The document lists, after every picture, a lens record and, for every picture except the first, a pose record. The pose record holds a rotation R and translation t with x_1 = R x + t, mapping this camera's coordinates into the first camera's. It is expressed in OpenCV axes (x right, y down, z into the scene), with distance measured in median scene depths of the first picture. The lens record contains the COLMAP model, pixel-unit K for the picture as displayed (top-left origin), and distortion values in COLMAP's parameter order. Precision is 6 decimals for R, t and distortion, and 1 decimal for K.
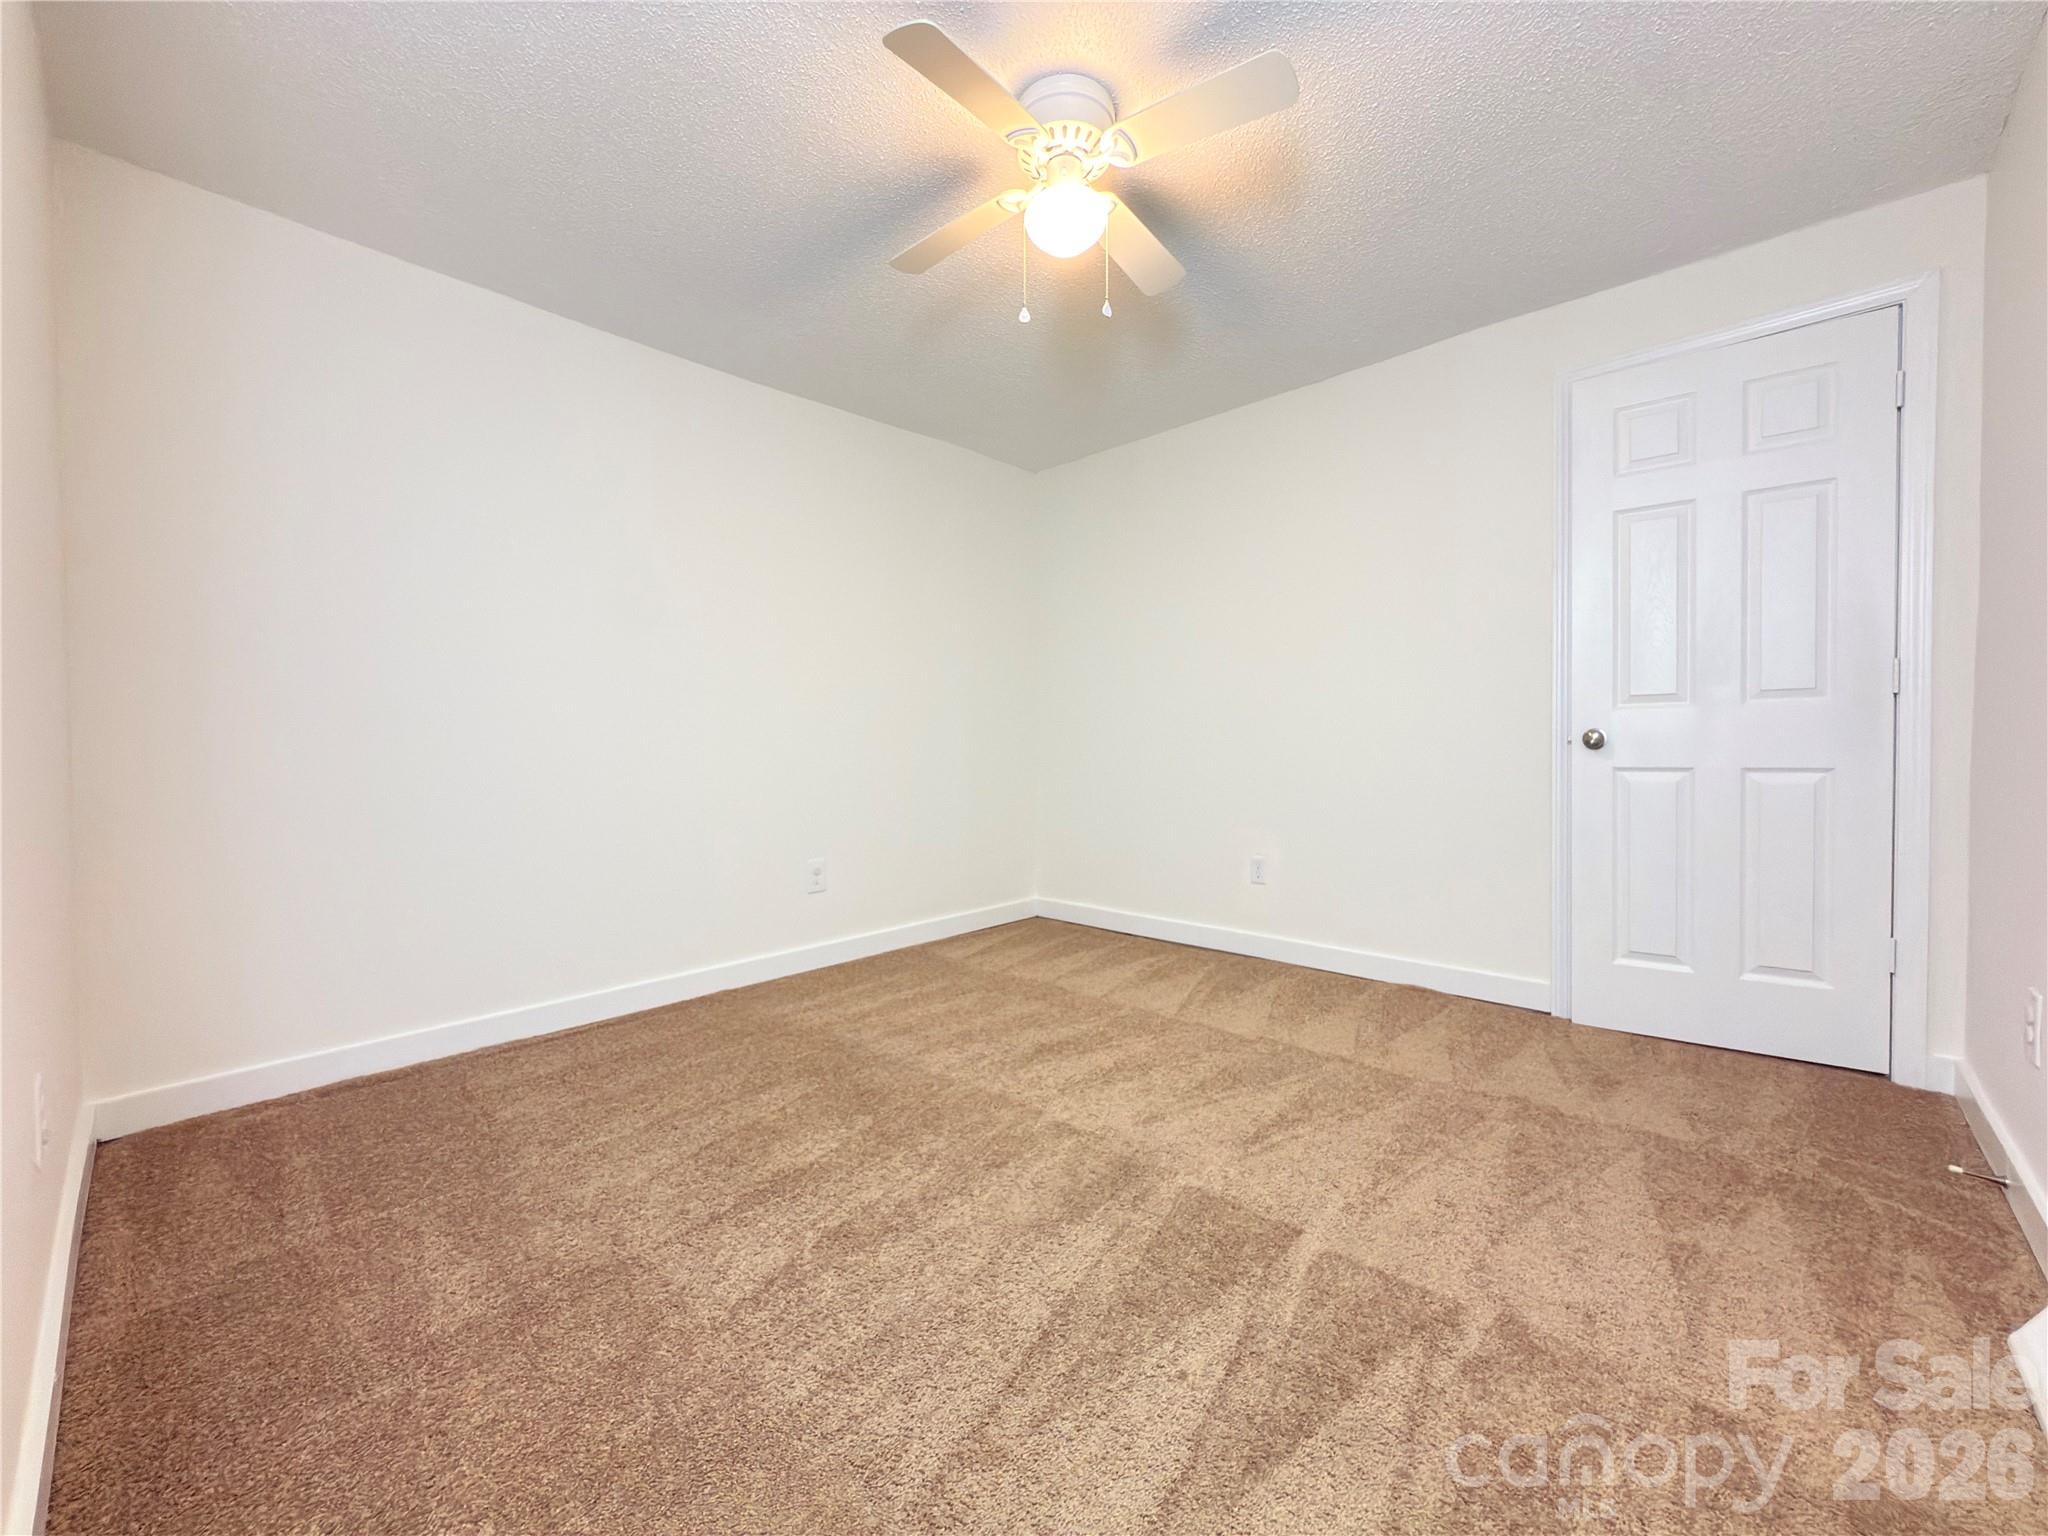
lens RADIAL K [[812.4, 0, 1026.4], [0, 812.4, 765.7], [0, 0, 1]] dist [0.000782, 0.000145]
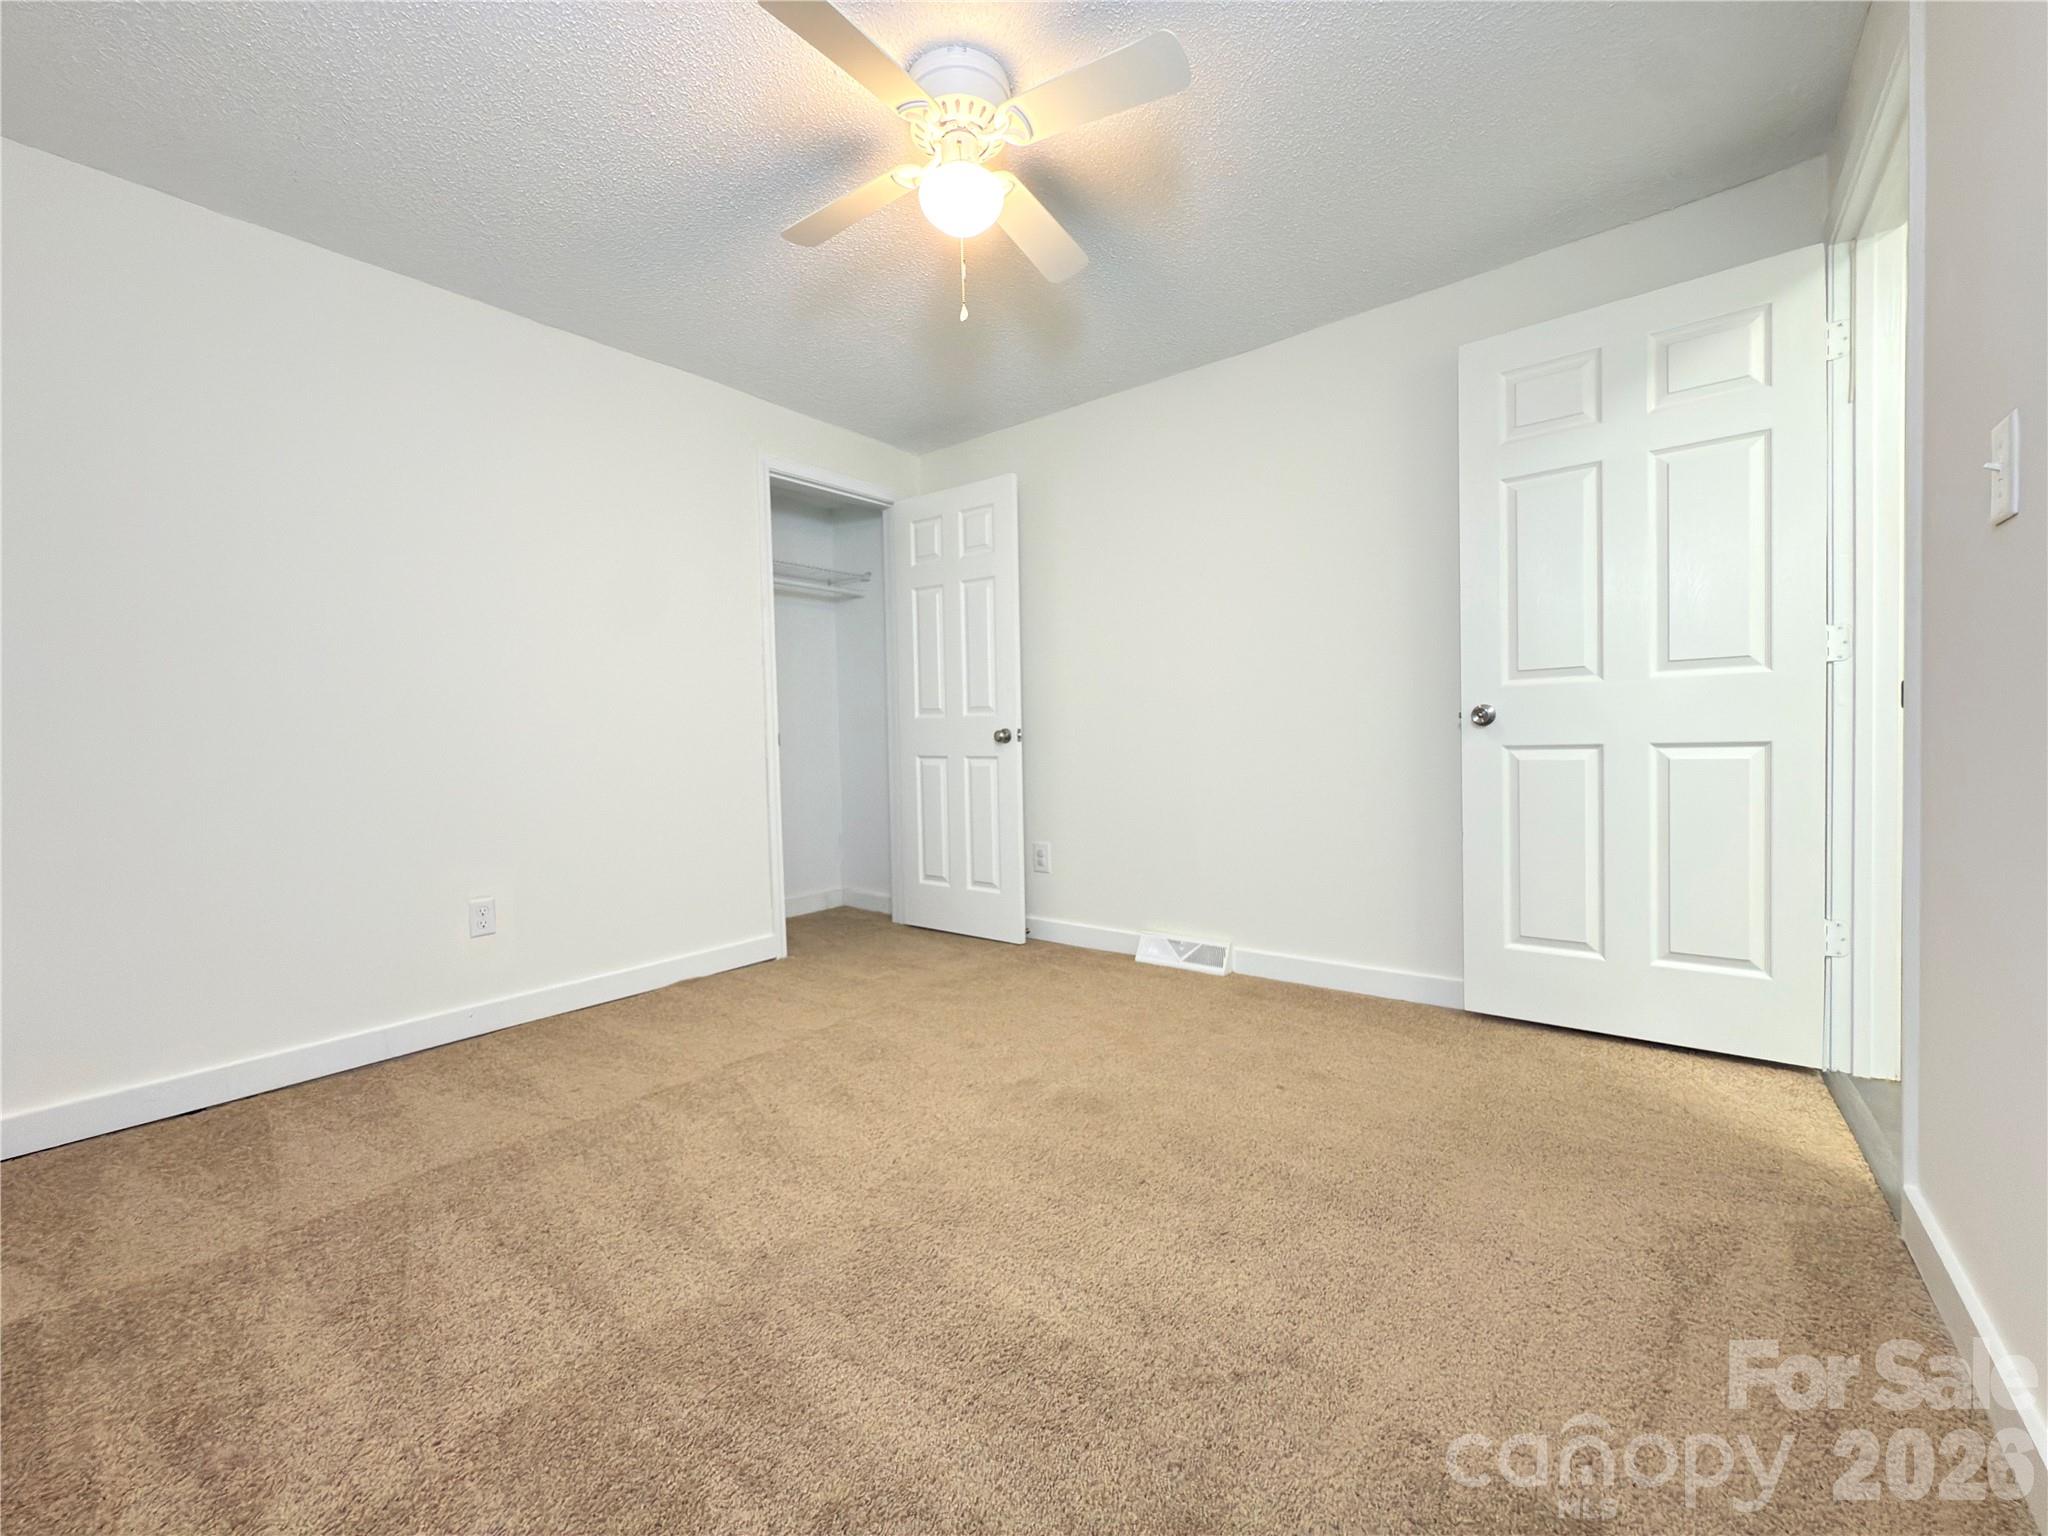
lens RADIAL K [[812.4, 0, 1026.4], [0, 812.4, 765.7], [0, 0, 1]] dist [0.000782, 0.000145]
pose [[-0.078850, -0.025984, 0.996548, -0.686853], [0.051062, 0.998243, 0.030068, -0.012374], [-0.995578, 0.053256, -0.077384, 0.748448]]
